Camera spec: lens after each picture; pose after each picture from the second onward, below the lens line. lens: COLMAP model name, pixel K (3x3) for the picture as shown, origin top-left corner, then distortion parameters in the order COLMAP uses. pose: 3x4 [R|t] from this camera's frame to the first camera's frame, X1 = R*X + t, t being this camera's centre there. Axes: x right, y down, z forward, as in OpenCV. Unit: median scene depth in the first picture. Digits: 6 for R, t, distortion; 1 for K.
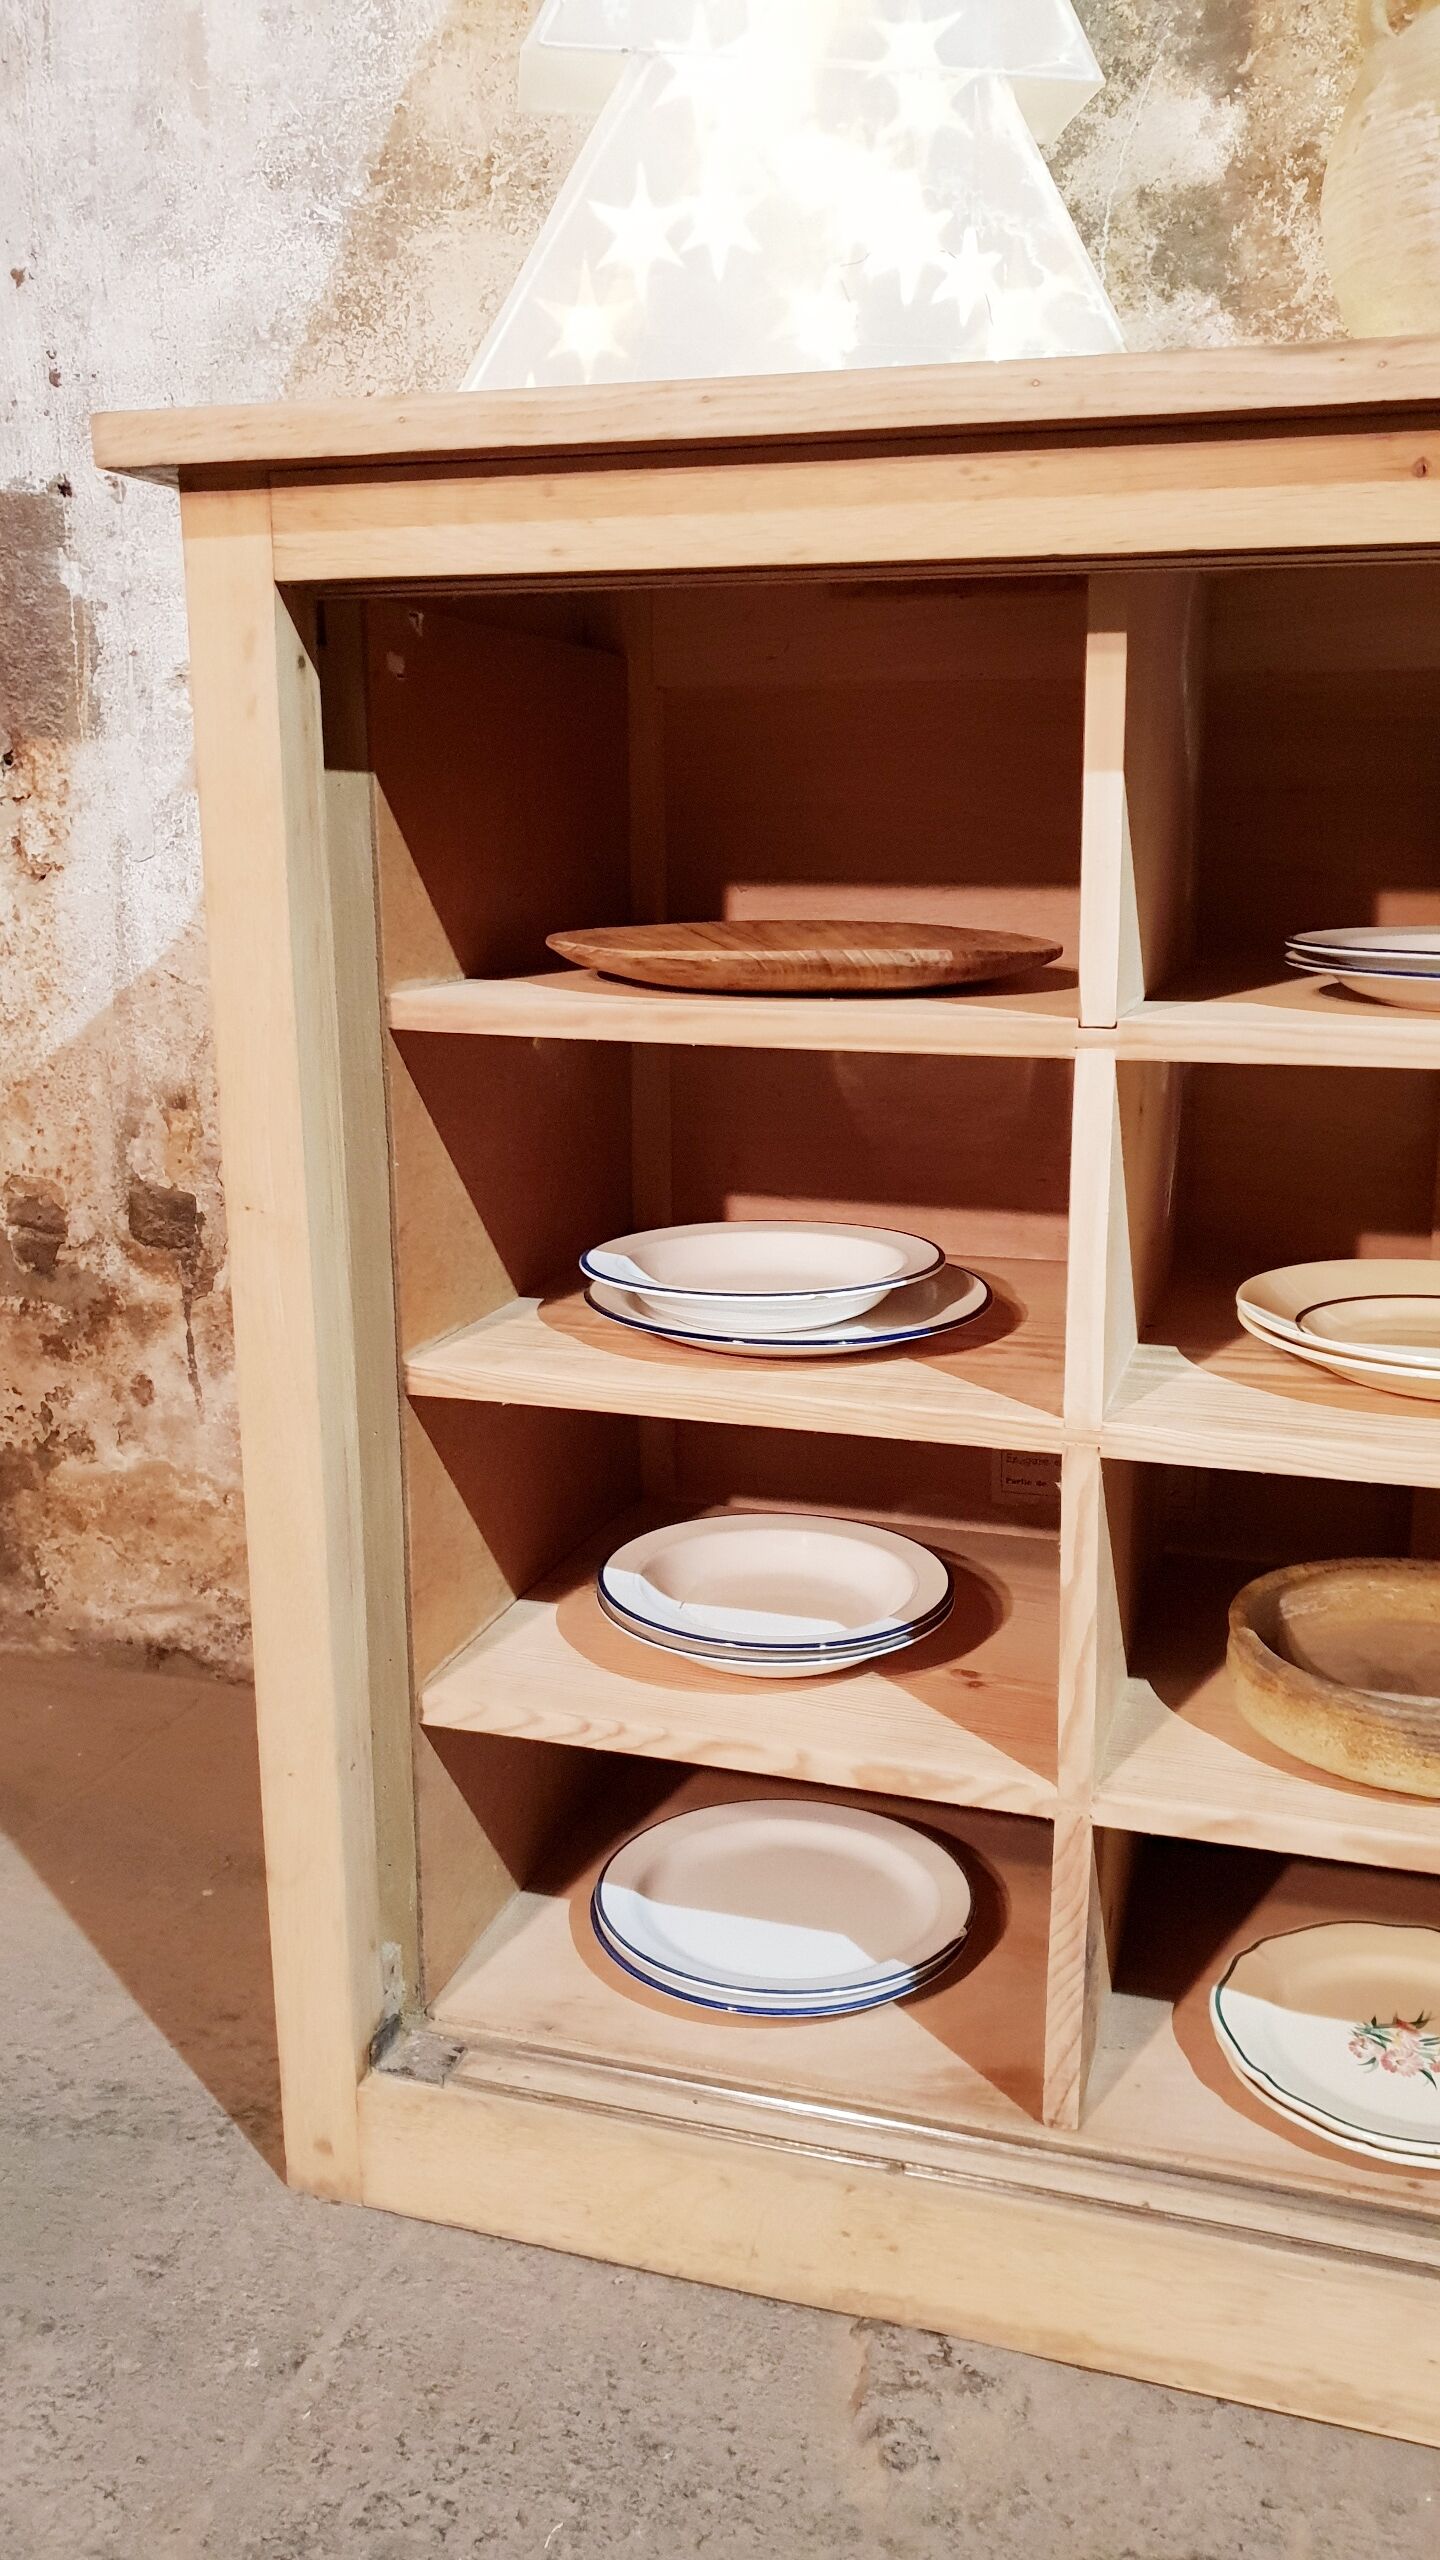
lens RADIAL K [[1993.1, 0, 787.9], [0, 1993.1, 1283.5], [0, 0, 1]] dist [0.005050, 0.007235]
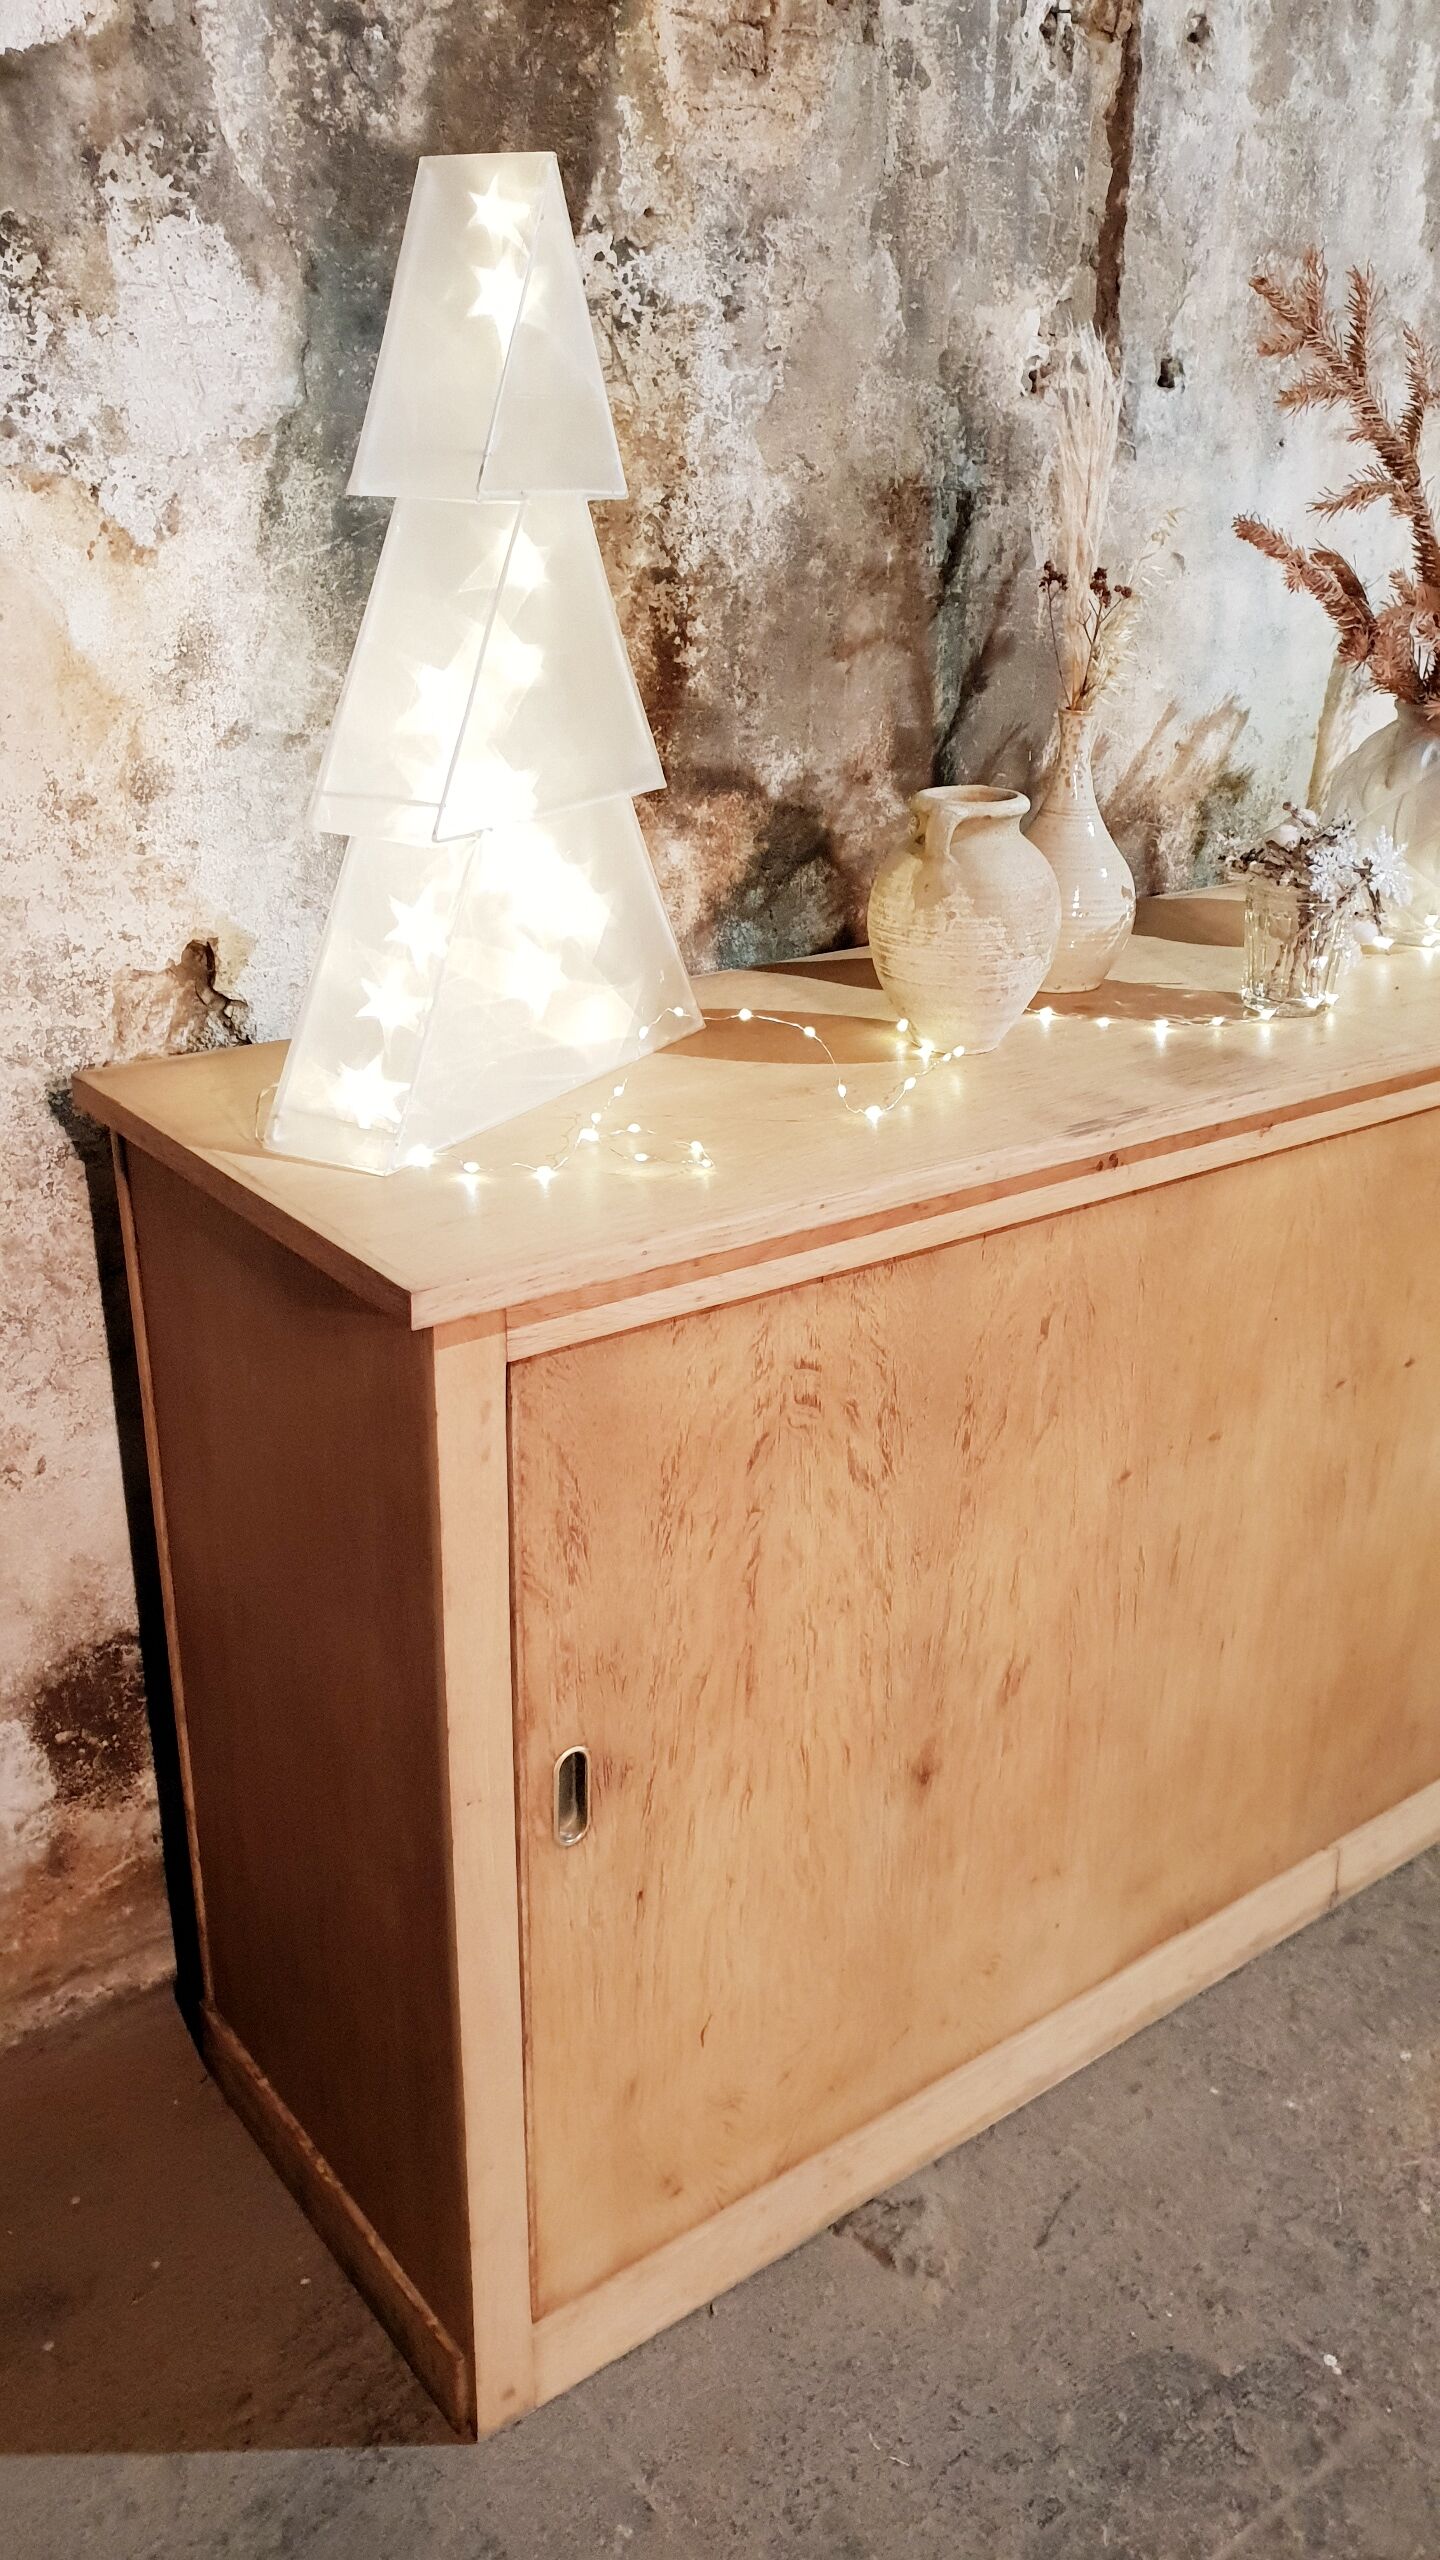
lens RADIAL K [[1993.1, 0, 747.6], [0, 1993.1, 1258.4], [0, 0, 1]] dist [0.005050, 0.007235]
pose [[0.582135, -0.292843, 0.758527, -0.869290], [0.161827, 0.955956, 0.244869, -0.549473], [-0.796826, -0.019797, 0.603885, 0.086100]]
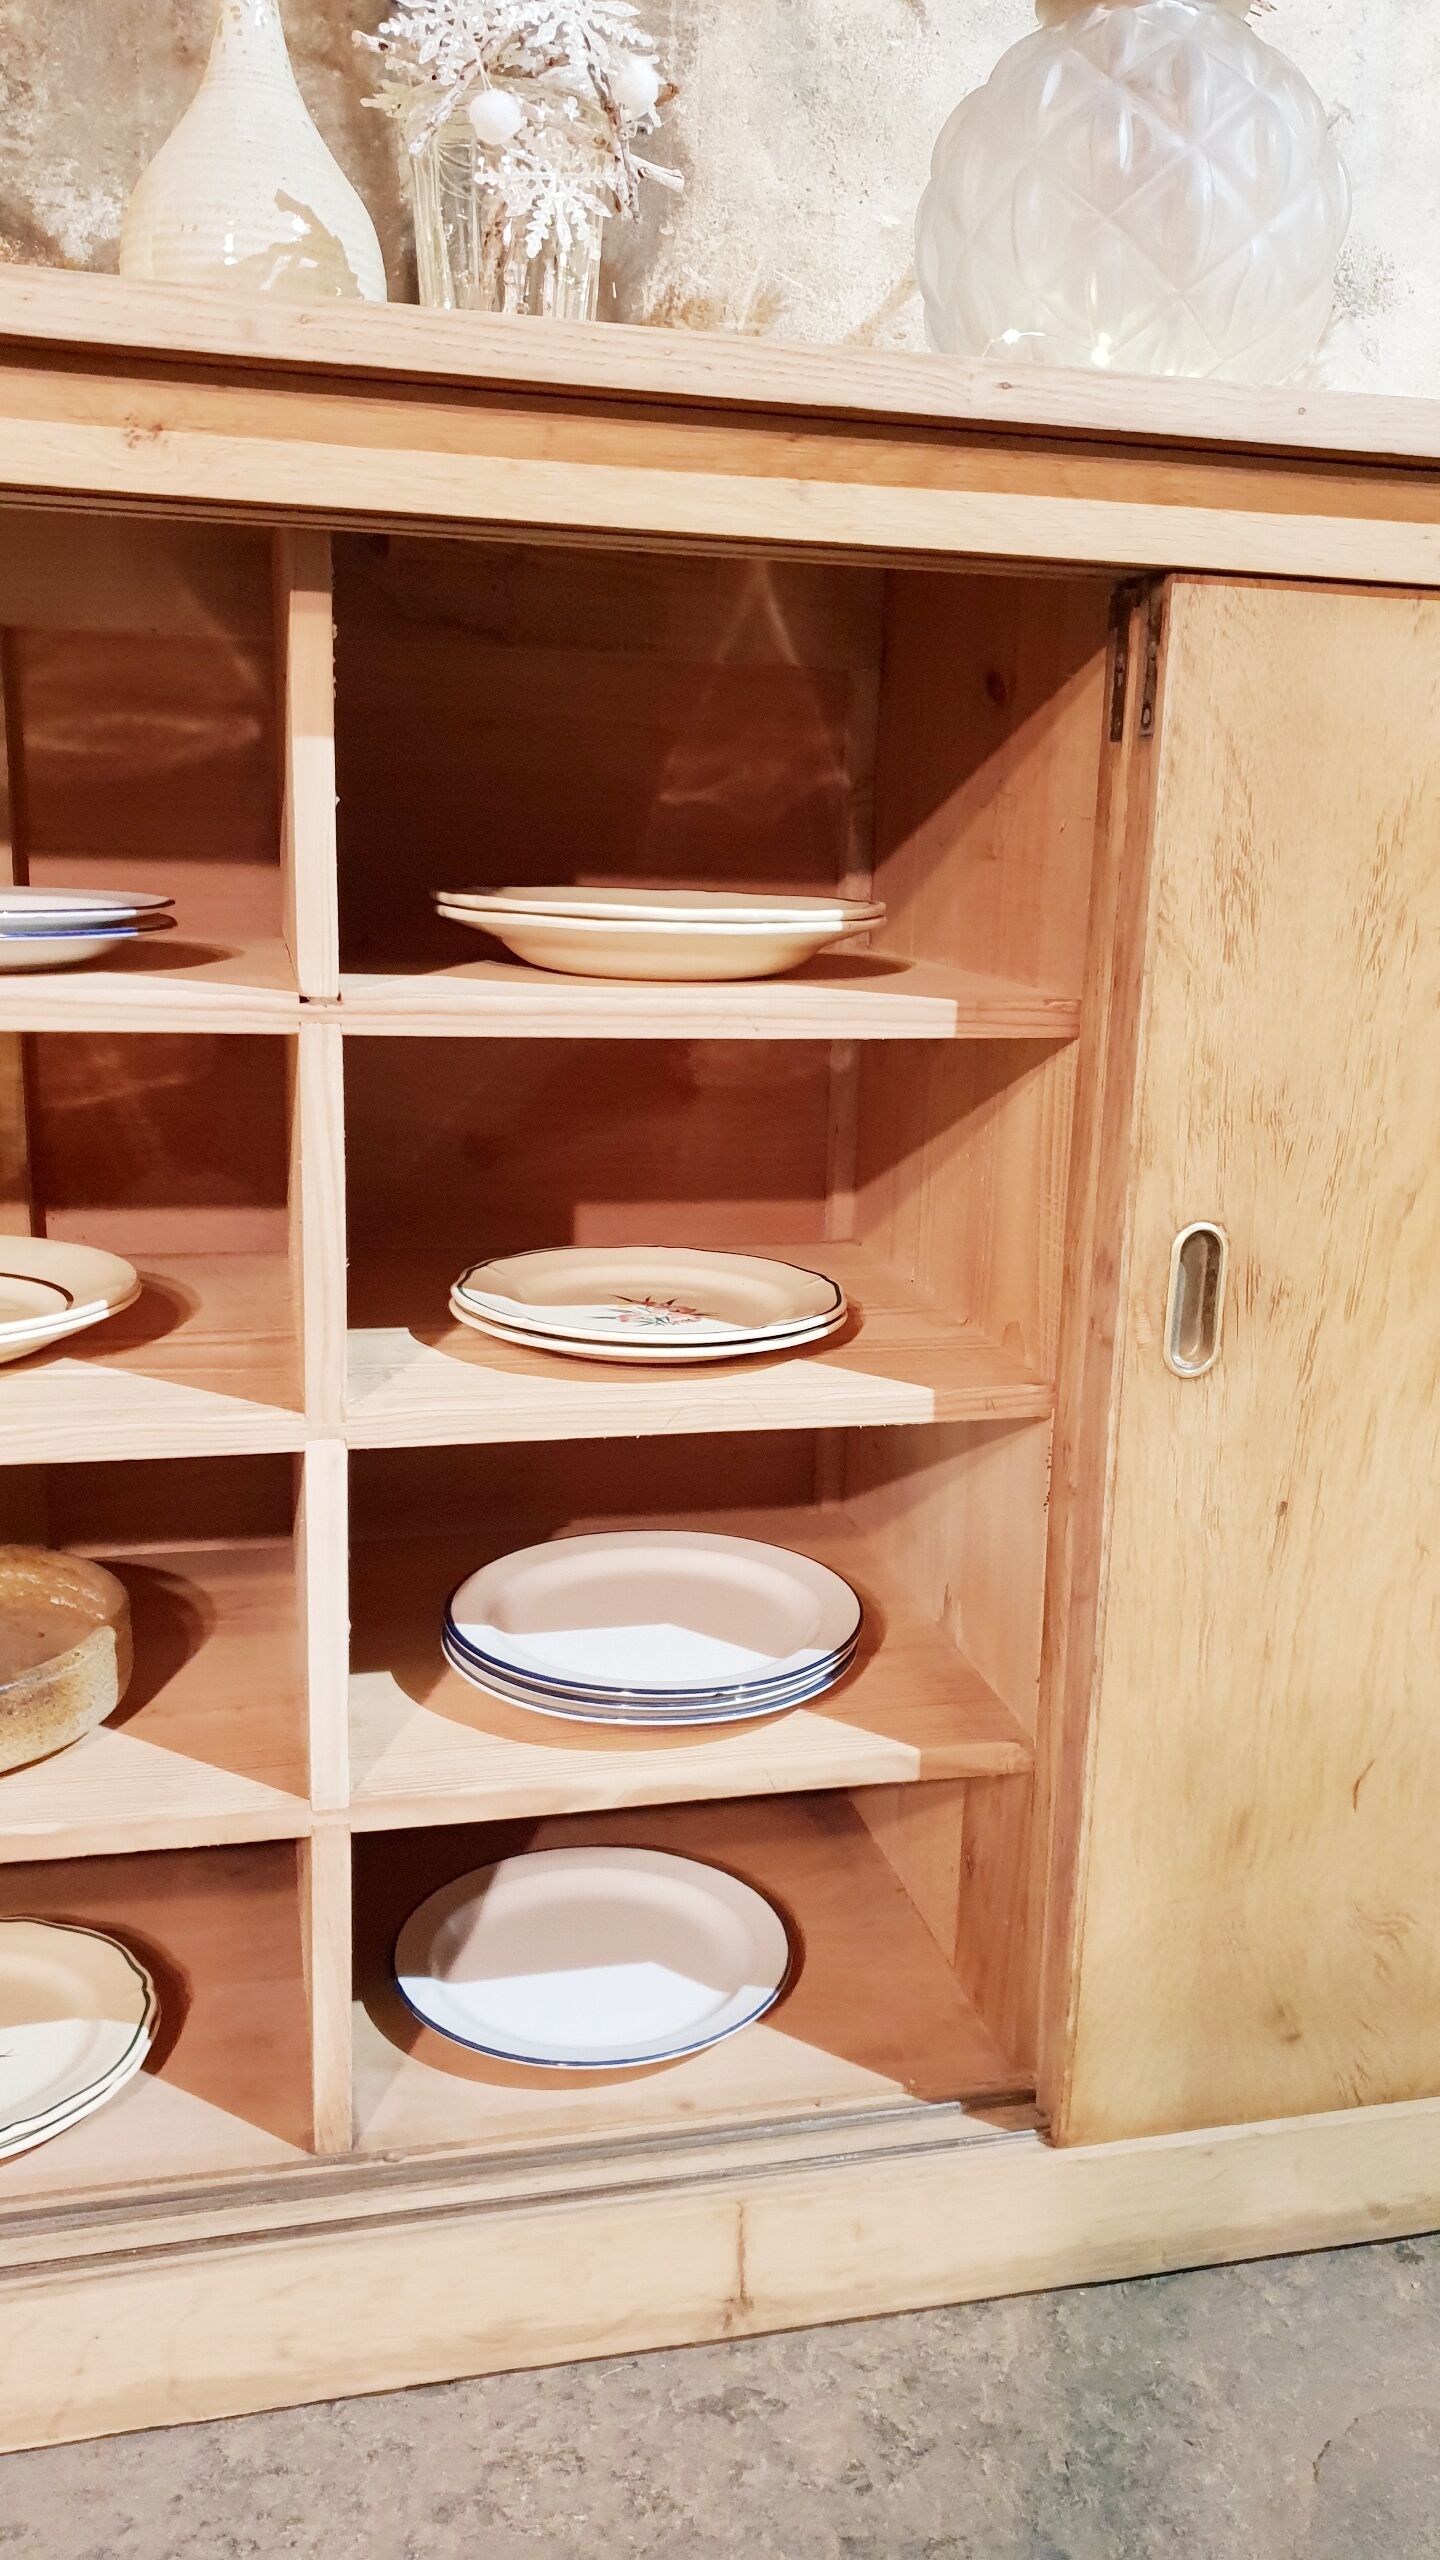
lens RADIAL K [[1993.1, 0, 749.4], [0, 1993.1, 1263.3], [0, 0, 1]] dist [0.005050, 0.007235]
pose [[0.858014, -0.079637, 0.507415, 0.176928], [0.079836, 0.996578, 0.021410, 0.014303], [-0.507384, 0.022140, 0.861436, -0.031244]]
